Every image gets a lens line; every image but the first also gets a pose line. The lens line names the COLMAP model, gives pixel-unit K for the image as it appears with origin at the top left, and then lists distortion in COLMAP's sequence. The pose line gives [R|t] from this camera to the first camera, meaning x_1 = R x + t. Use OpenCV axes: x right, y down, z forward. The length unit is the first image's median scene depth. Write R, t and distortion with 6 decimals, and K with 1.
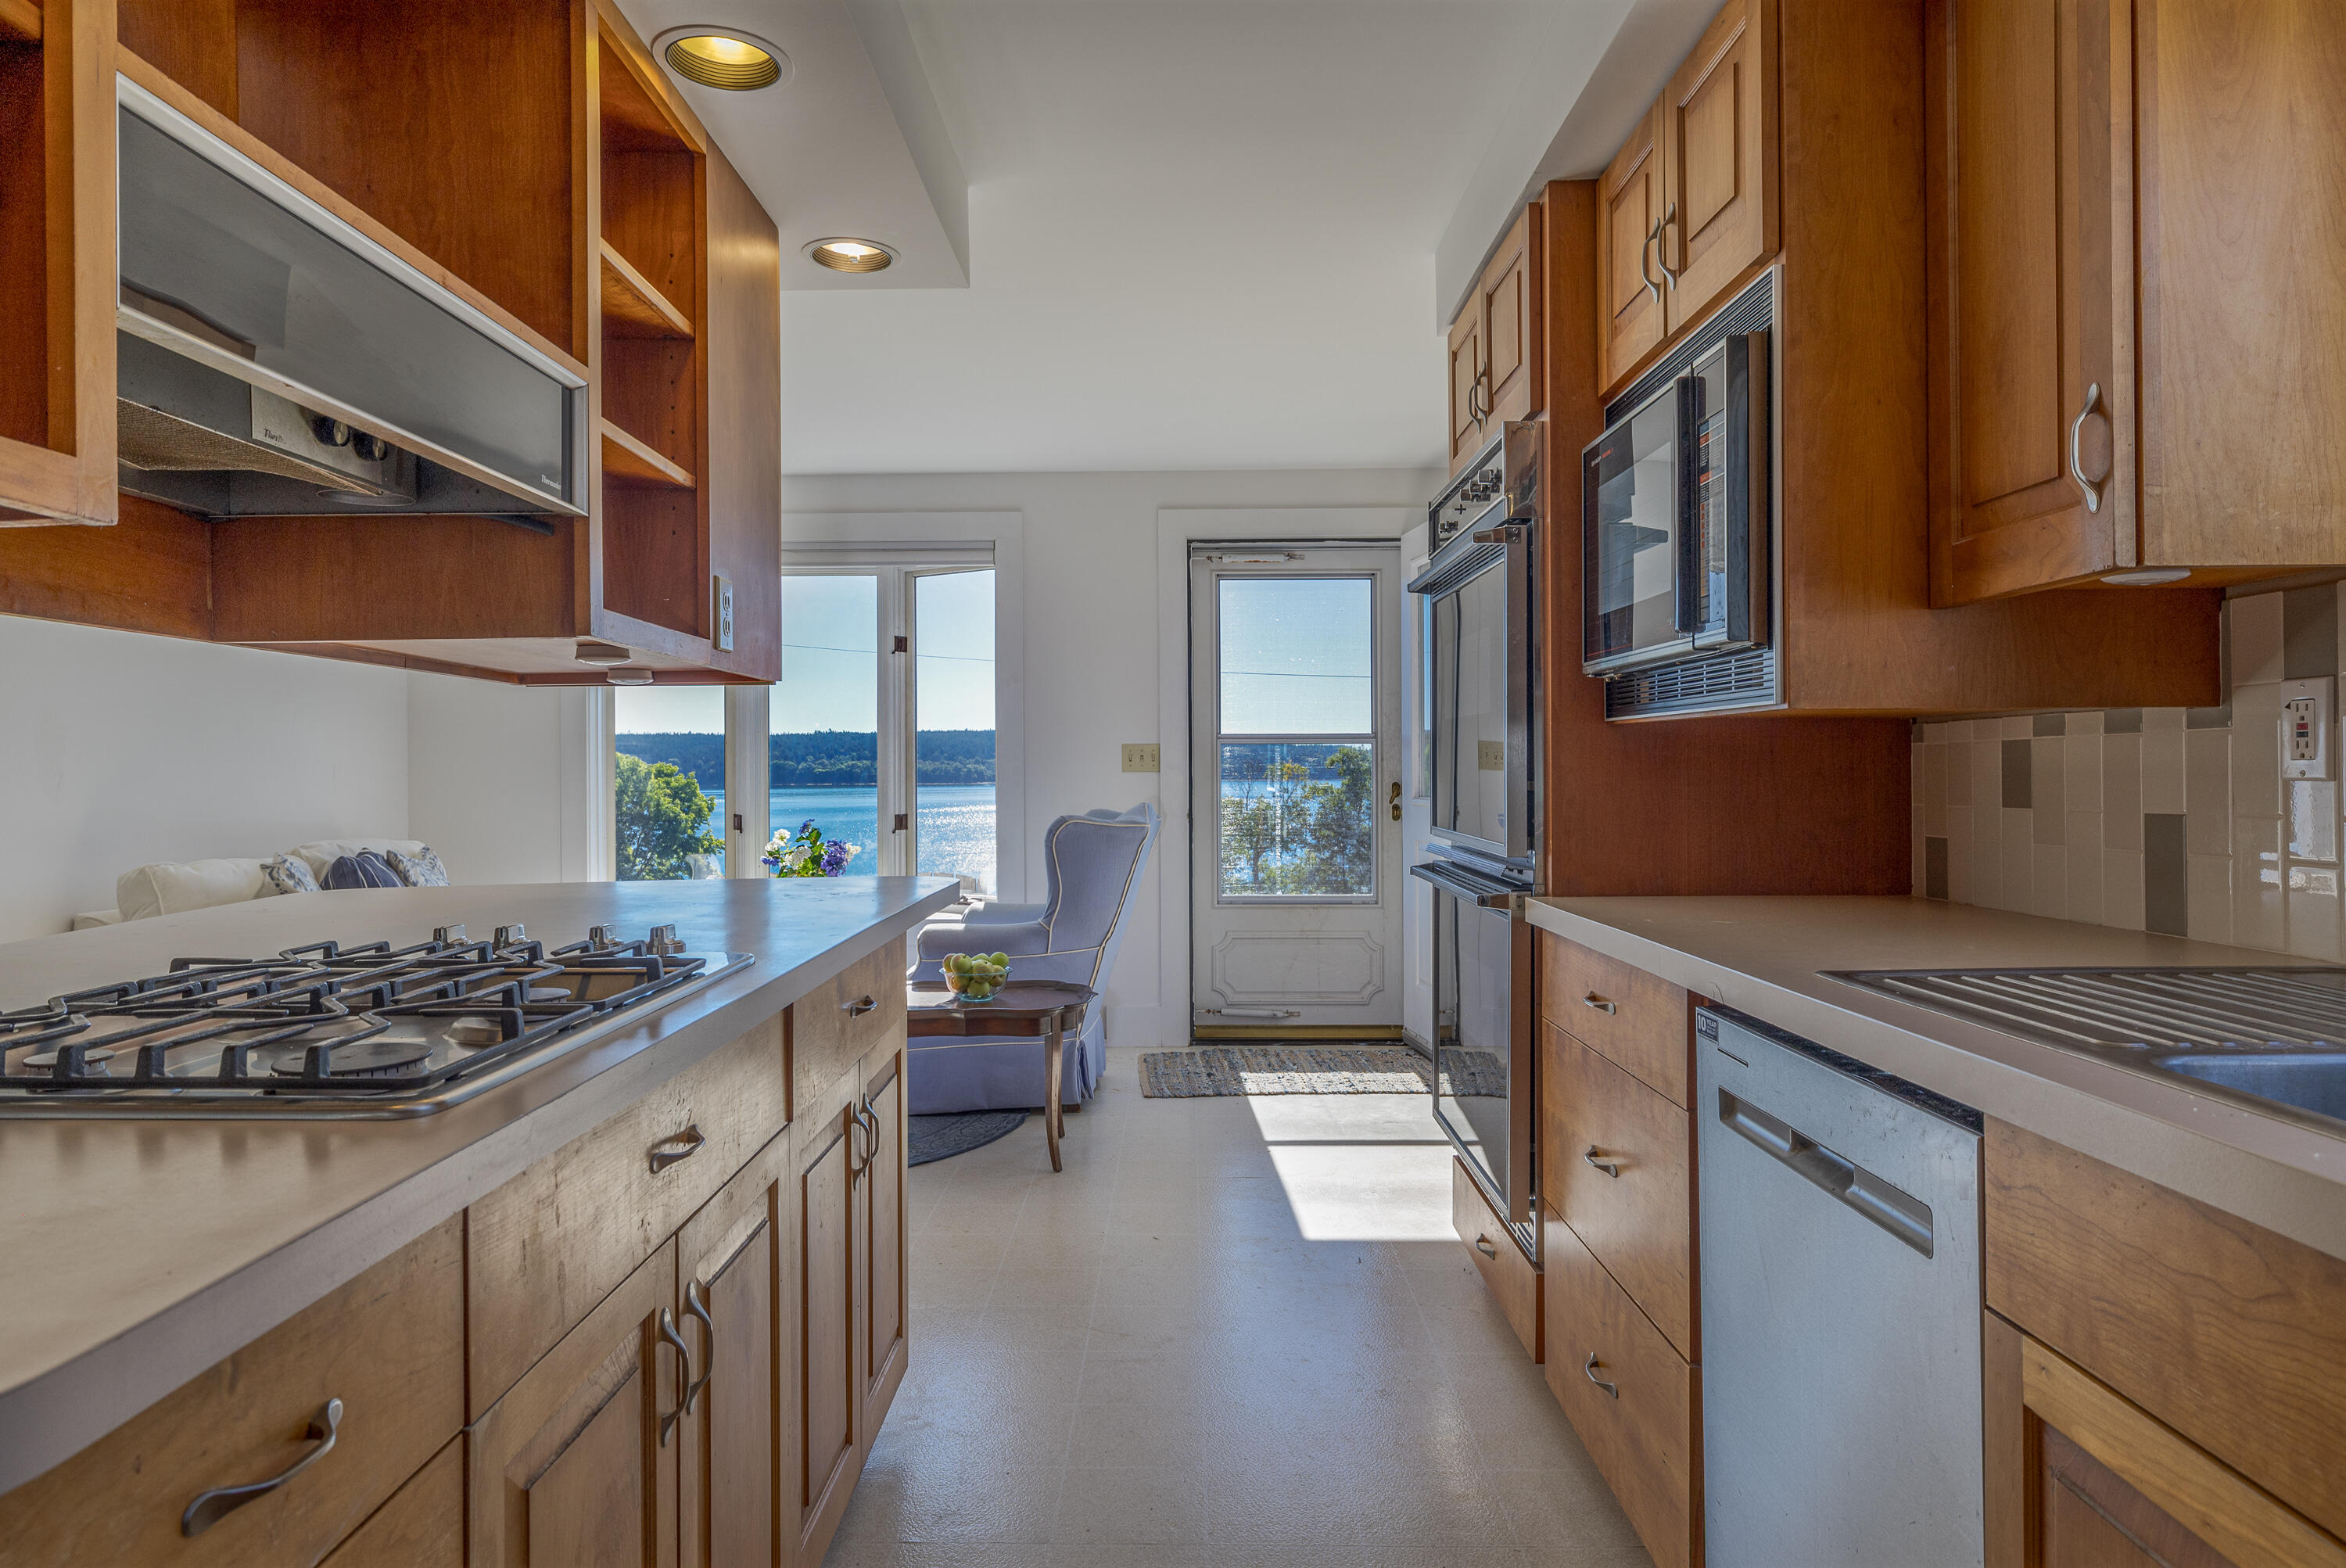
lens RADIAL K [[1418.4, 0, 1170.5], [0, 1418.4, 765.9], [0, 0, 1]] dist [-0.003571, 0.001033]
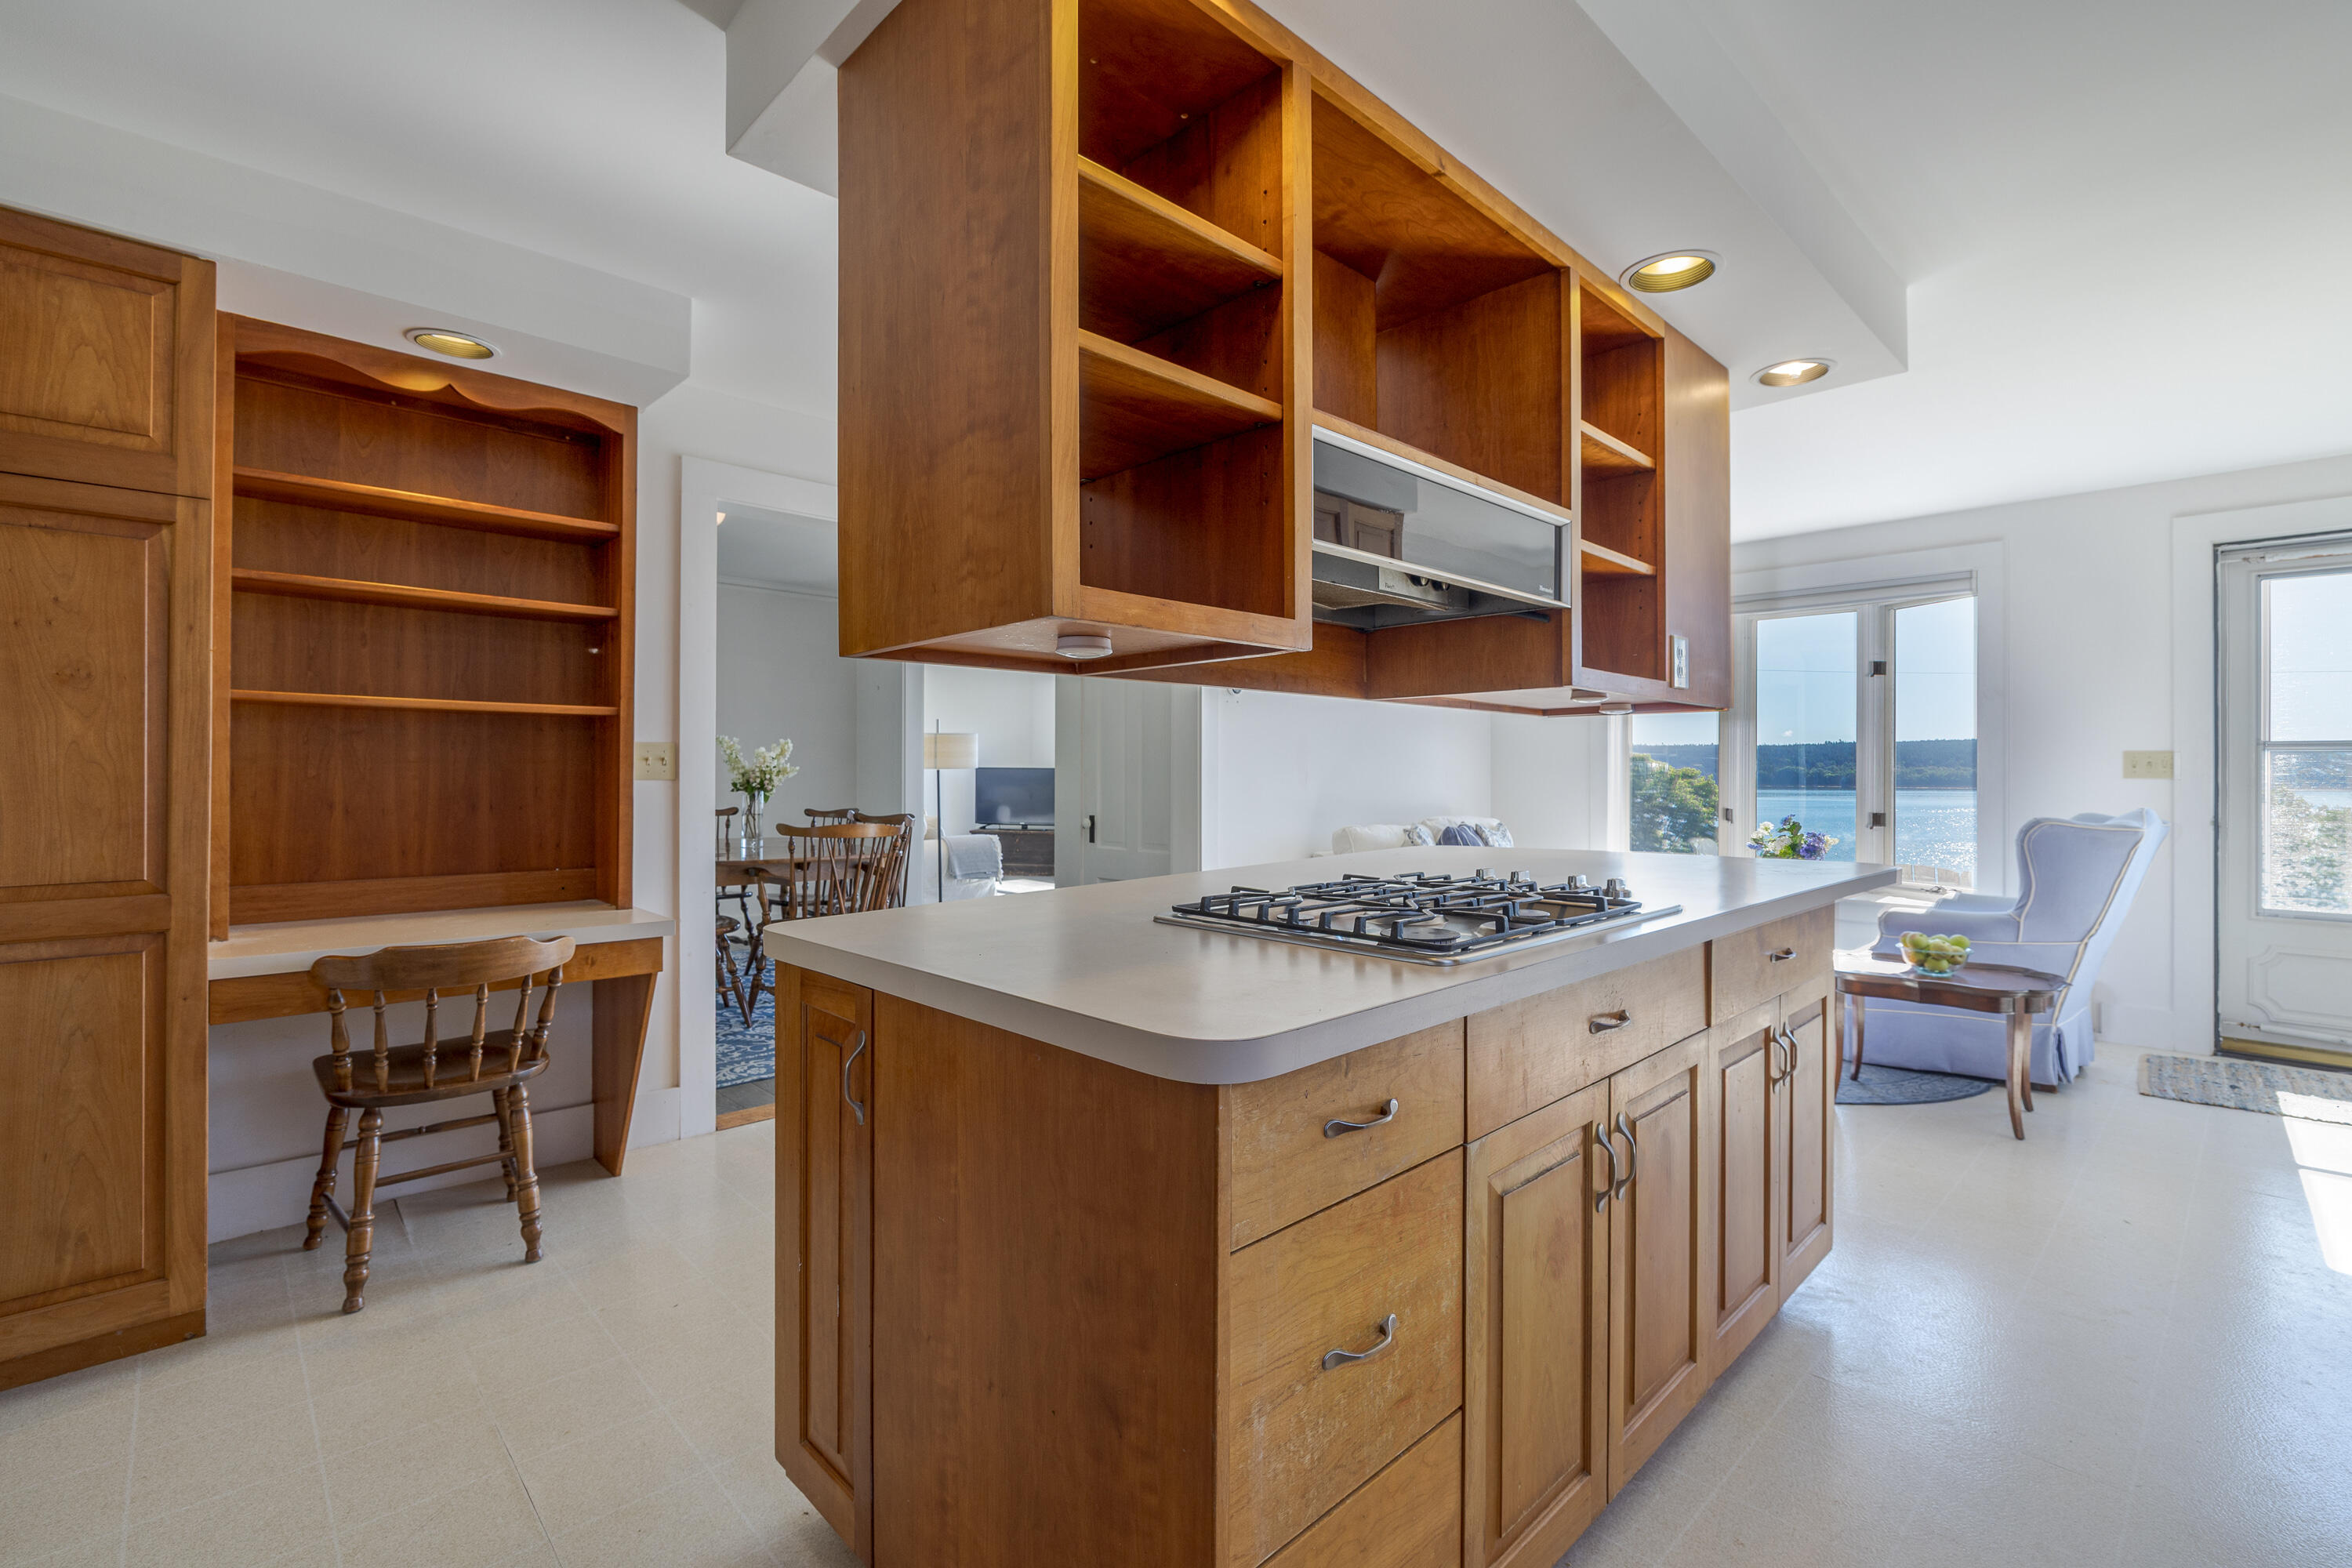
lens RADIAL K [[1050.1, 0, 1175.6], [0, 1050.1, 771.4], [0, 0, 1]] dist [0.000362, 0.000140]
pose [[0.699436, 0.005694, -0.714673, 0.085496], [-0.004333, 0.999984, 0.003726, -0.001321], [0.714682, 0.000491, 0.699449, -0.082261]]
